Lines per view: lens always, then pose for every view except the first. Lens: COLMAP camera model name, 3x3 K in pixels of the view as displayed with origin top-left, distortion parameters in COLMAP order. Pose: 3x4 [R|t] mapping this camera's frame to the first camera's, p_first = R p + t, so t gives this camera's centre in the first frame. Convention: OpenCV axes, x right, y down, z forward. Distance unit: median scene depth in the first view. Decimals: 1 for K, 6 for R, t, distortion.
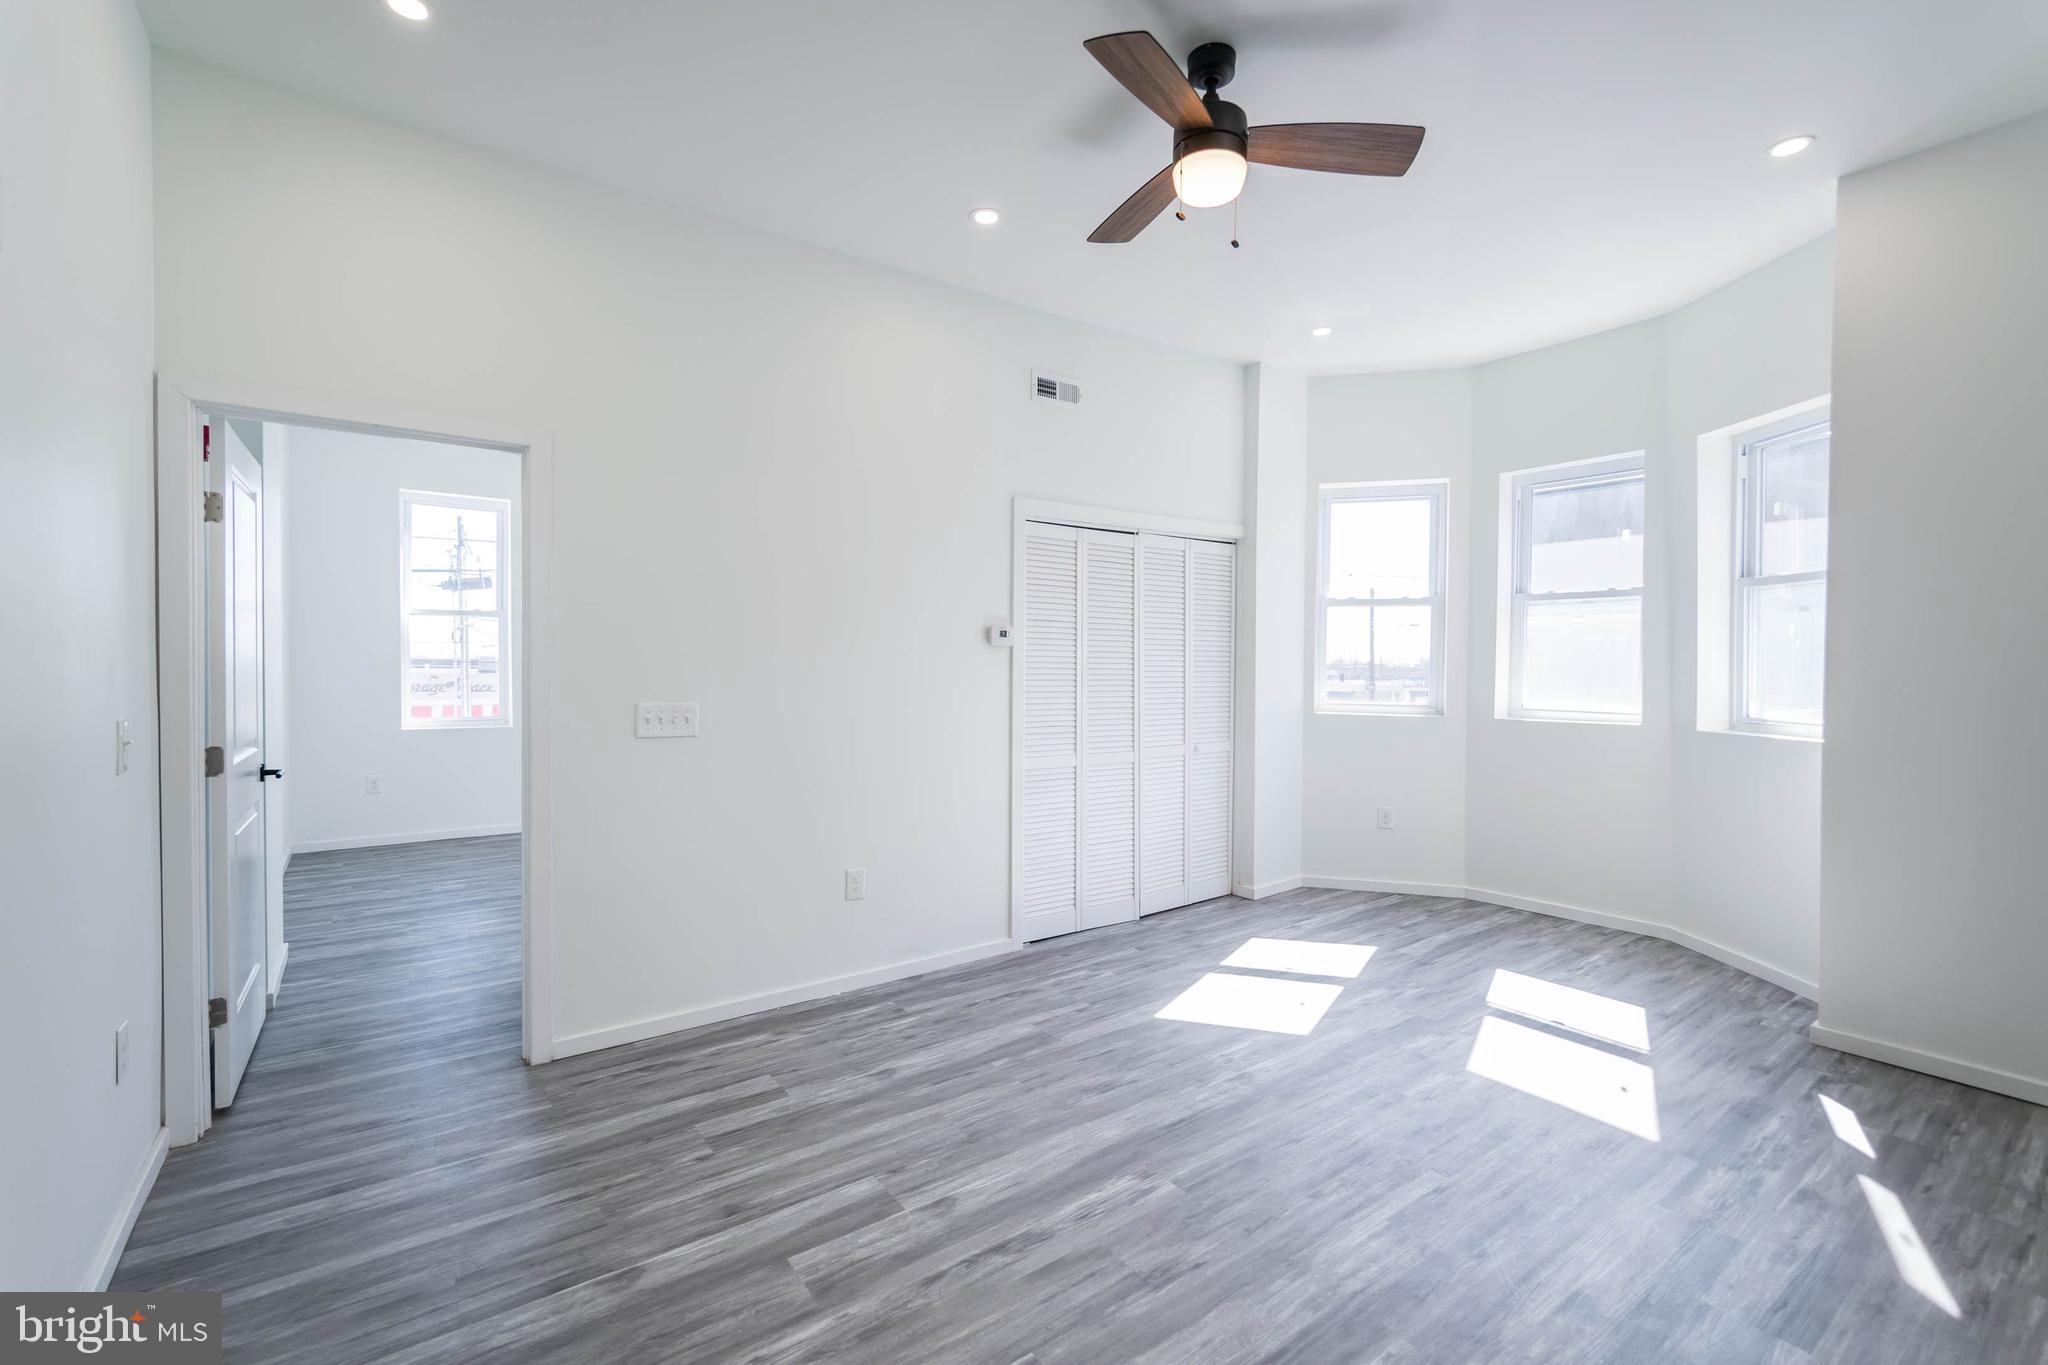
lens RADIAL K [[864.8, 0, 1002.5], [0, 864.8, 682.2], [0, 0, 1]] dist [-0.000481, 0.000075]
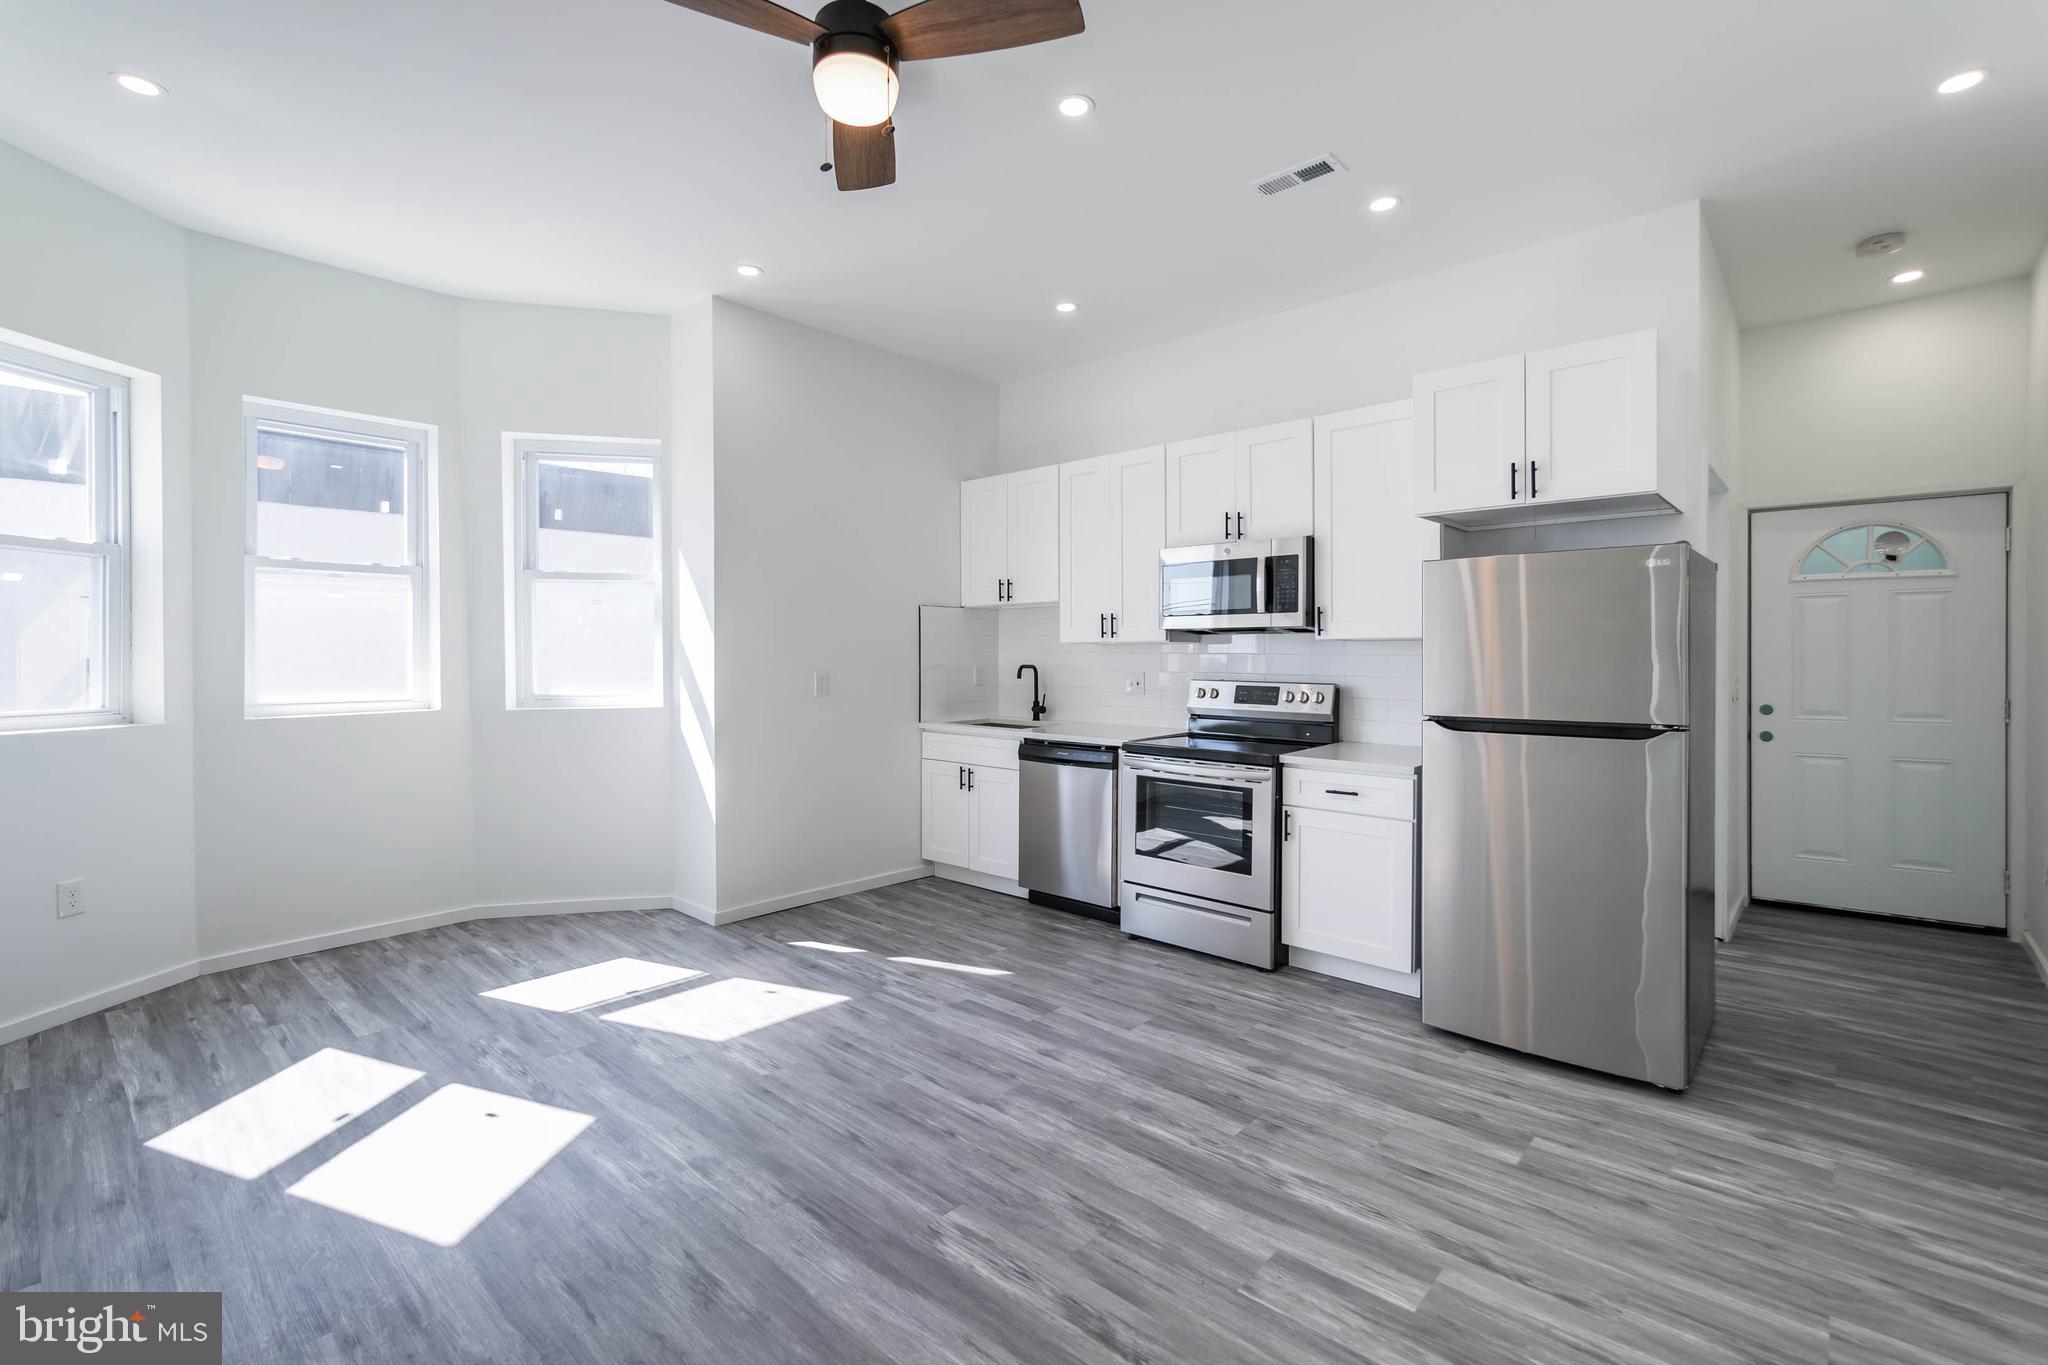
lens RADIAL K [[911.0, 0, 1018.9], [0, 911.0, 655.1], [0, 0, 1]] dist [-0.000334, 0.000452]
pose [[-0.198658, -0.006458, 0.980048, -0.530536], [0.020691, 0.999728, 0.010781, -0.012619], [-0.979851, 0.022419, -0.198470, 0.774299]]
